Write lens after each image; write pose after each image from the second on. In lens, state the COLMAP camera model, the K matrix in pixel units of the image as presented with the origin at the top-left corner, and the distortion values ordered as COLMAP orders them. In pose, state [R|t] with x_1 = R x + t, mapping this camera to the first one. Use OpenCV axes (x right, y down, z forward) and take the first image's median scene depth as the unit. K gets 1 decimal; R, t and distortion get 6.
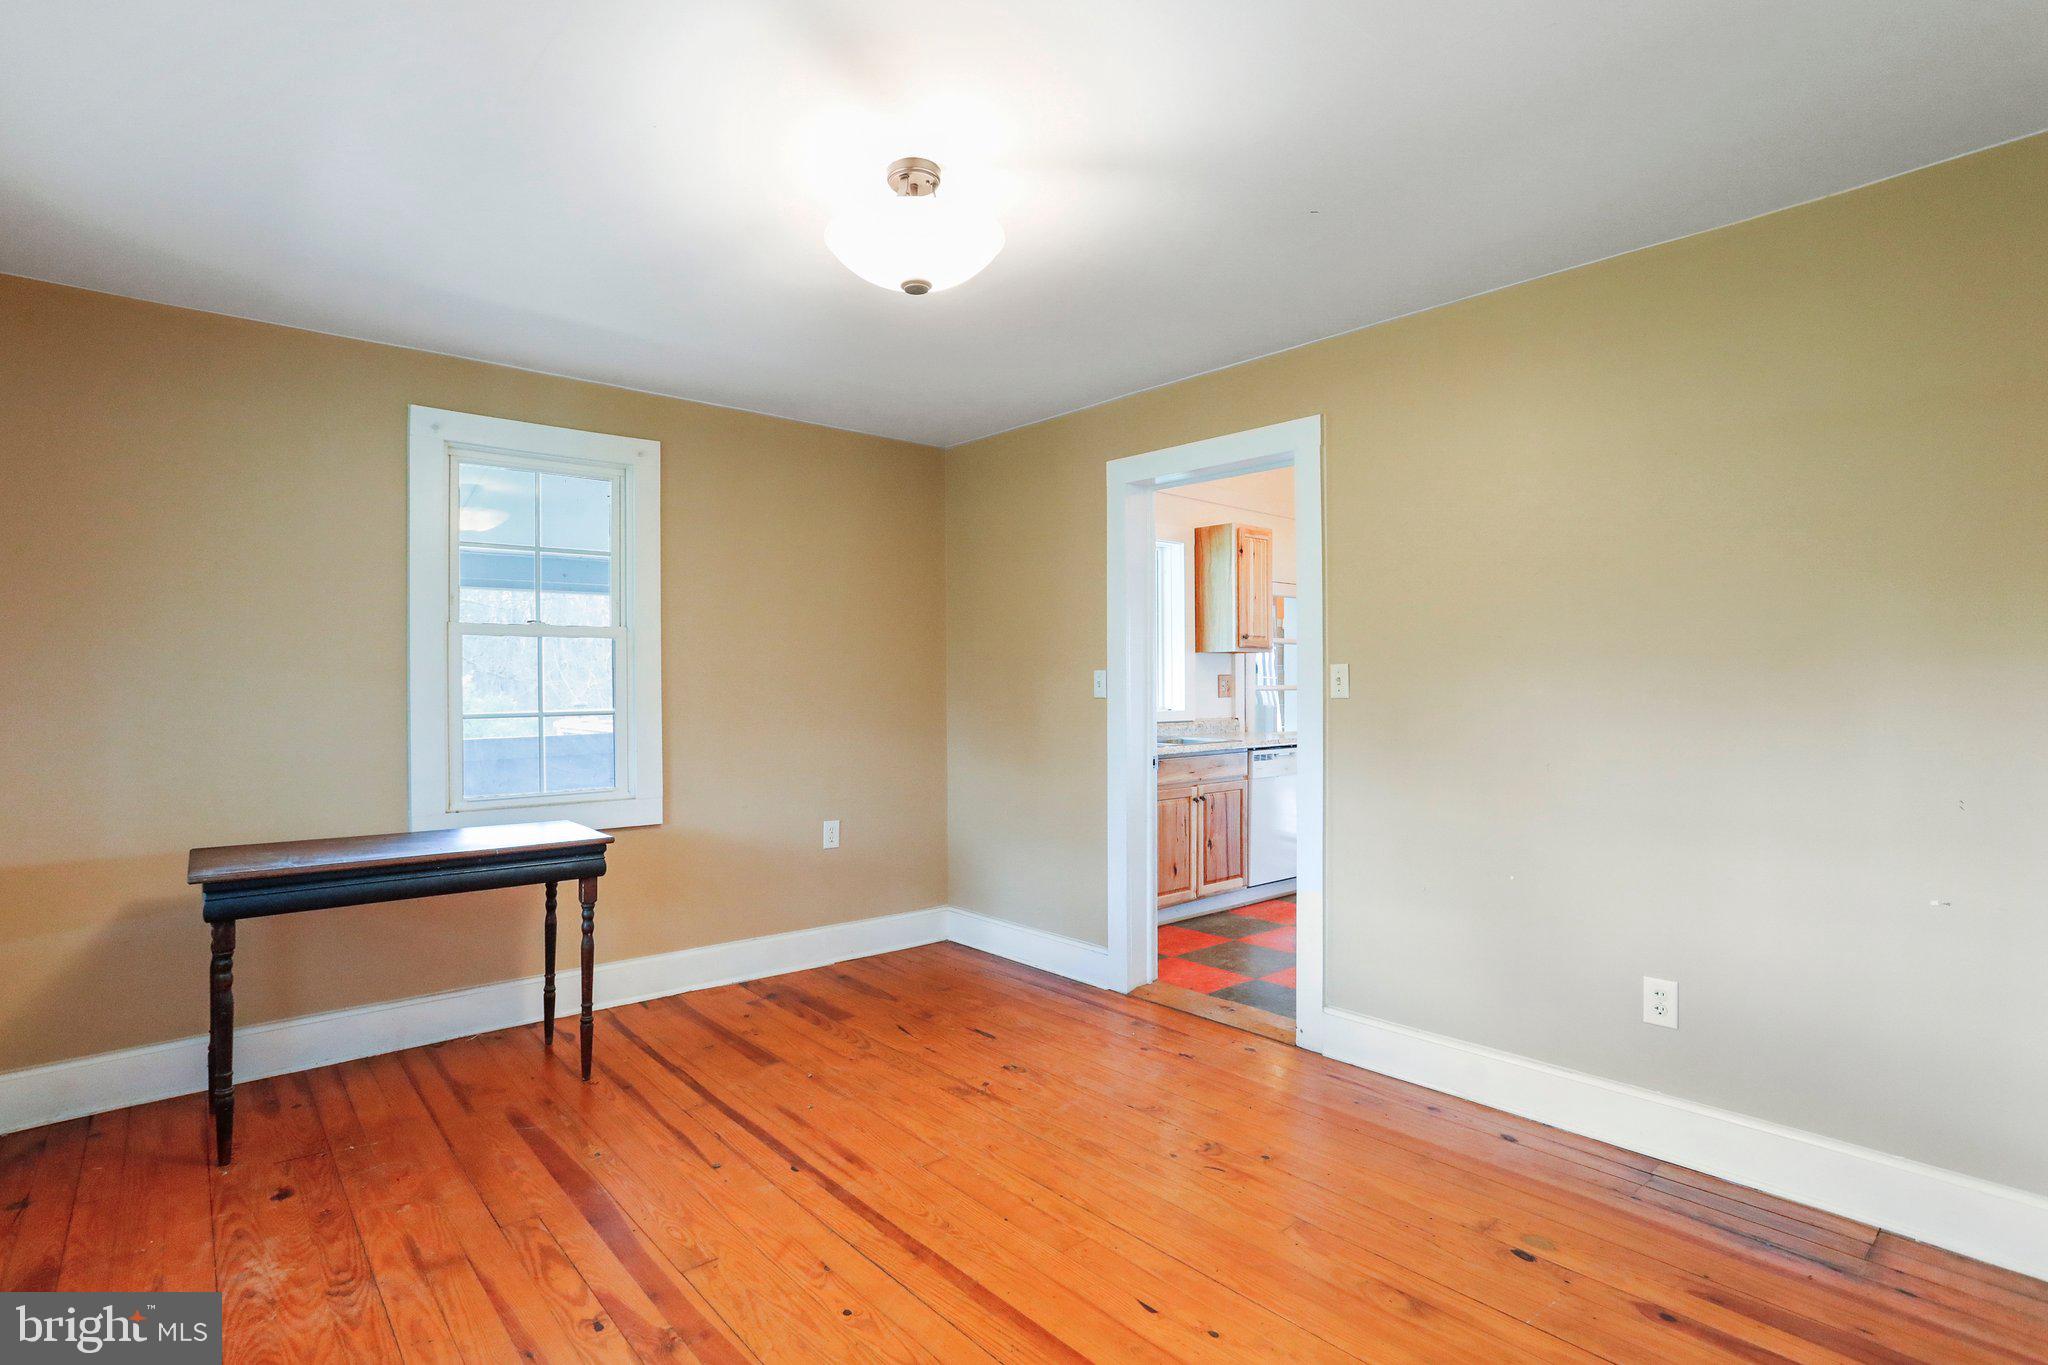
lens RADIAL K [[995.5, 0, 1024.2], [0, 995.5, 680.6], [0, 0, 1]] dist [-0.018760, 0.009763]
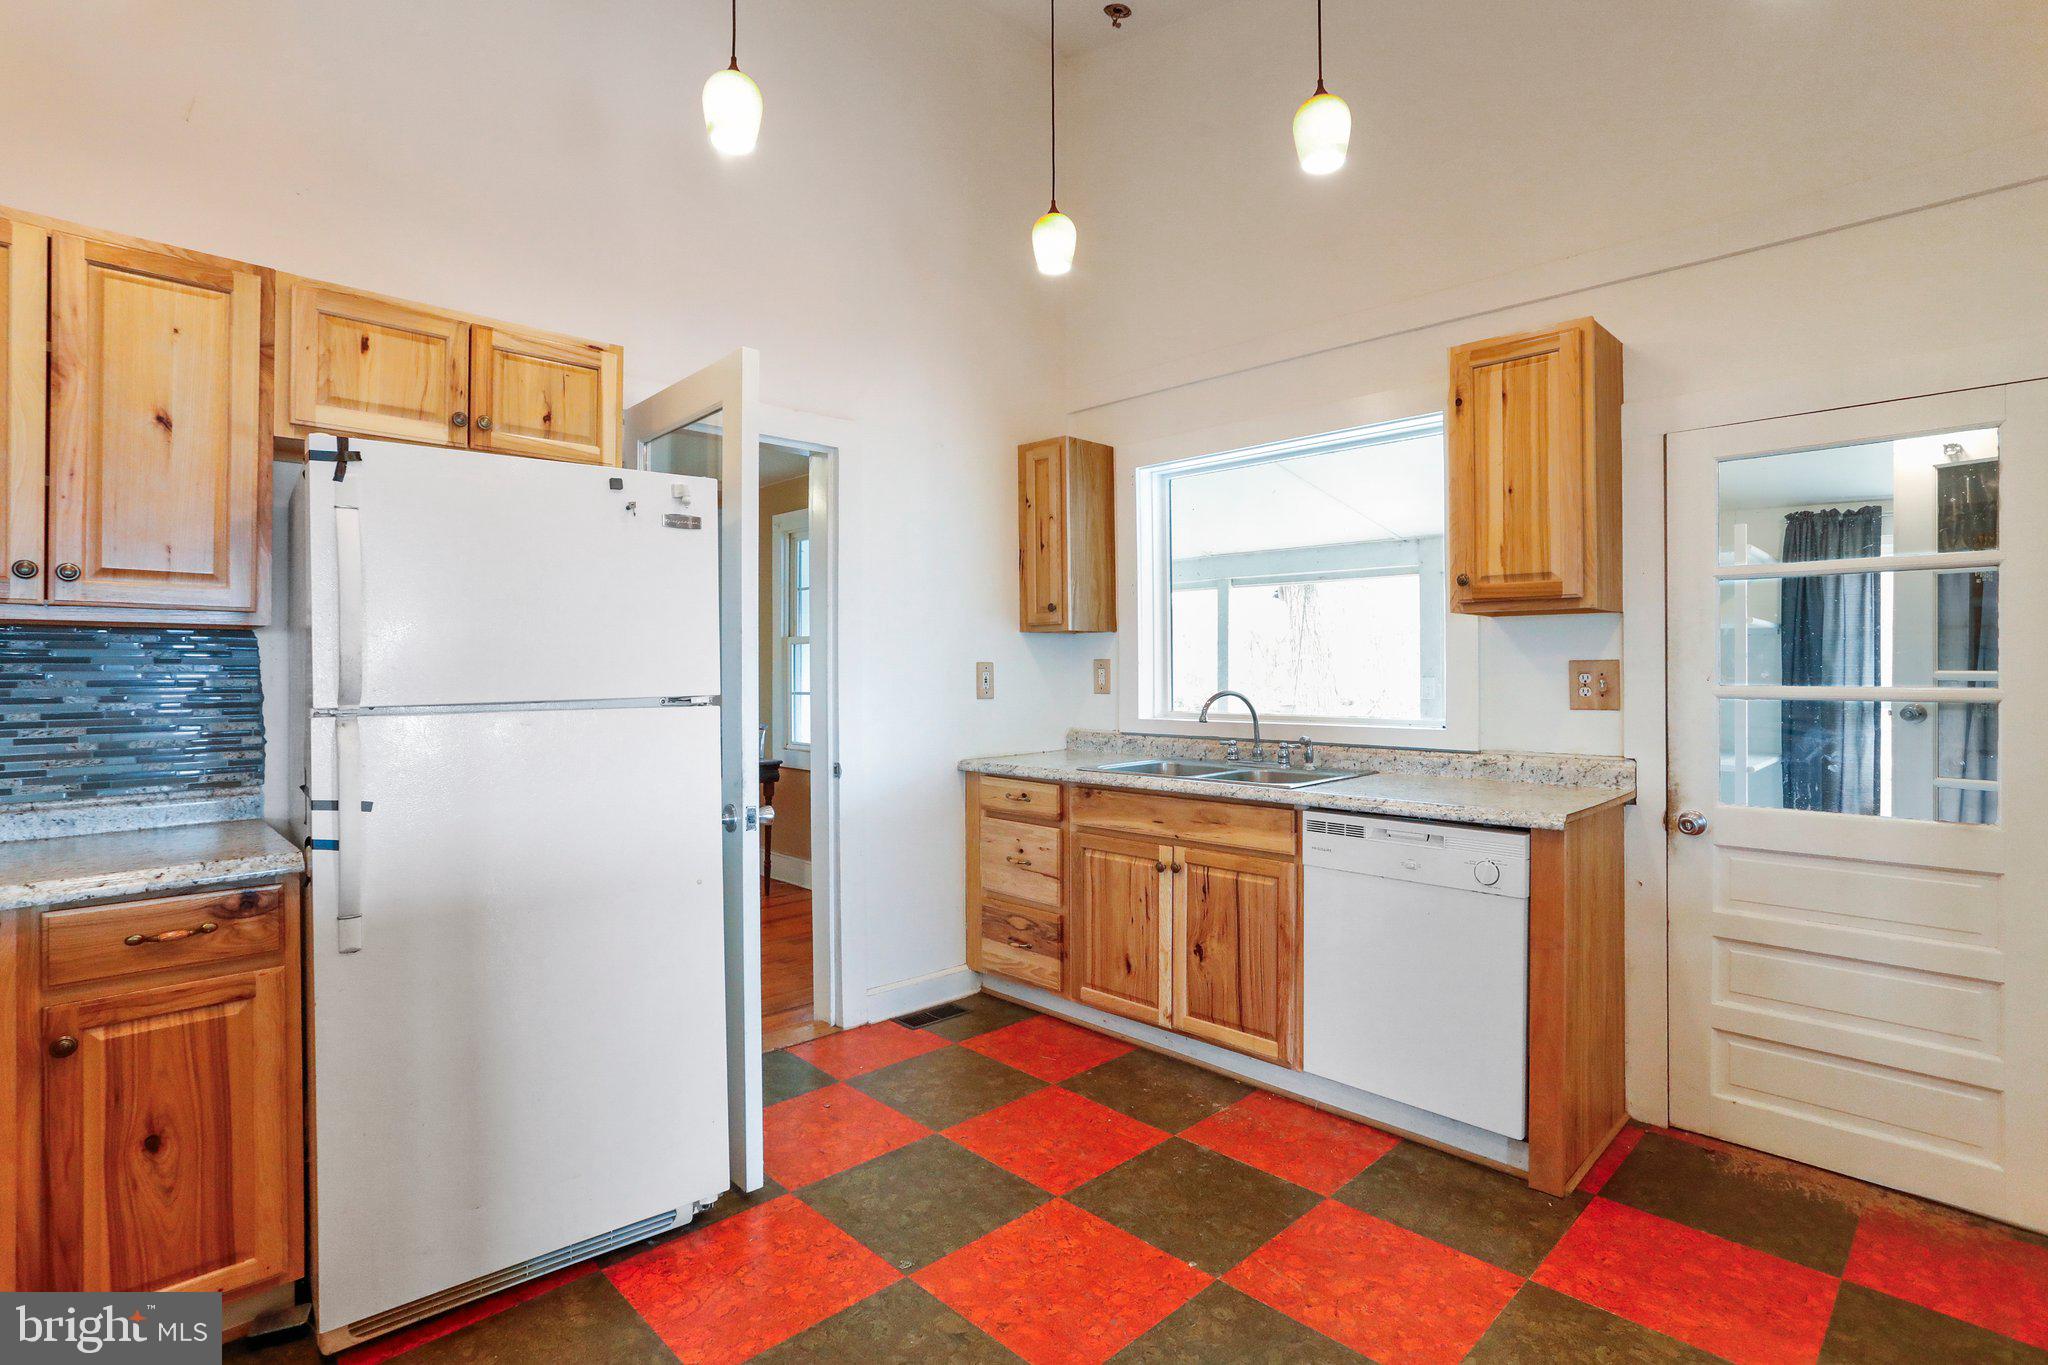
lens RADIAL K [[995.5, 0, 1015.3], [0, 995.5, 681.3], [0, 0, 1]] dist [-0.018760, 0.009763]
pose [[0.049665, 0.001187, -0.998765, 0.765893], [0.005254, 0.999985, 0.001449, 0.001919], [0.998752, -0.005319, 0.049658, 0.854201]]
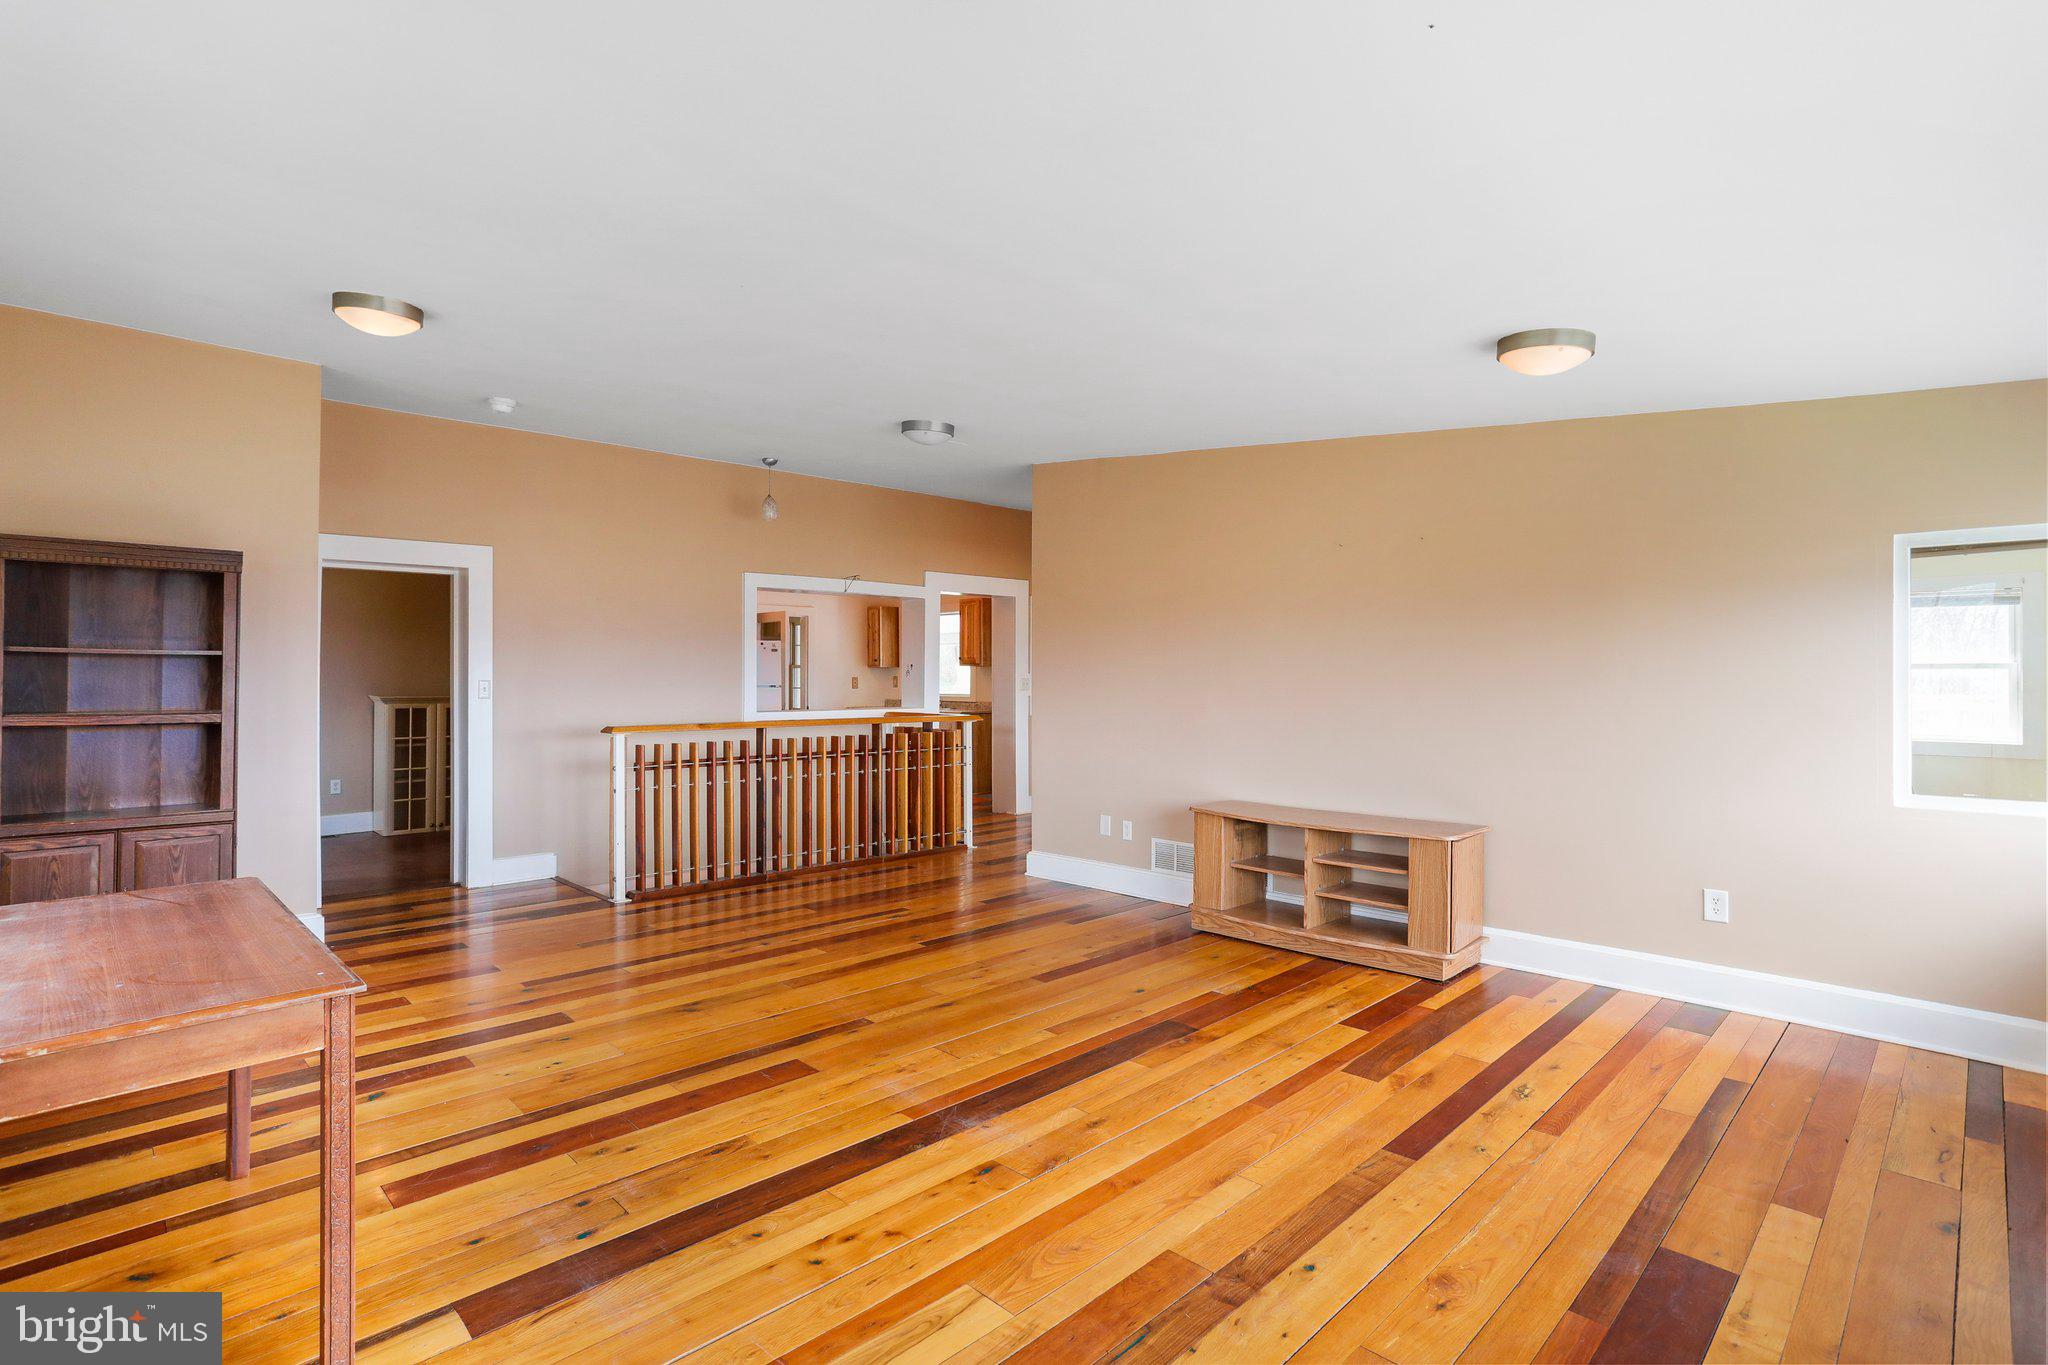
lens RADIAL K [[995.5, 0, 1023.1], [0, 995.5, 680.9], [0, 0, 1]] dist [-0.018760, 0.009763]
pose [[0.065641, -0.006973, -0.997819, 2.421364], [0.005466, 0.999963, -0.006628, 0.015611], [0.997828, -0.005019, 0.065677, 1.113634]]
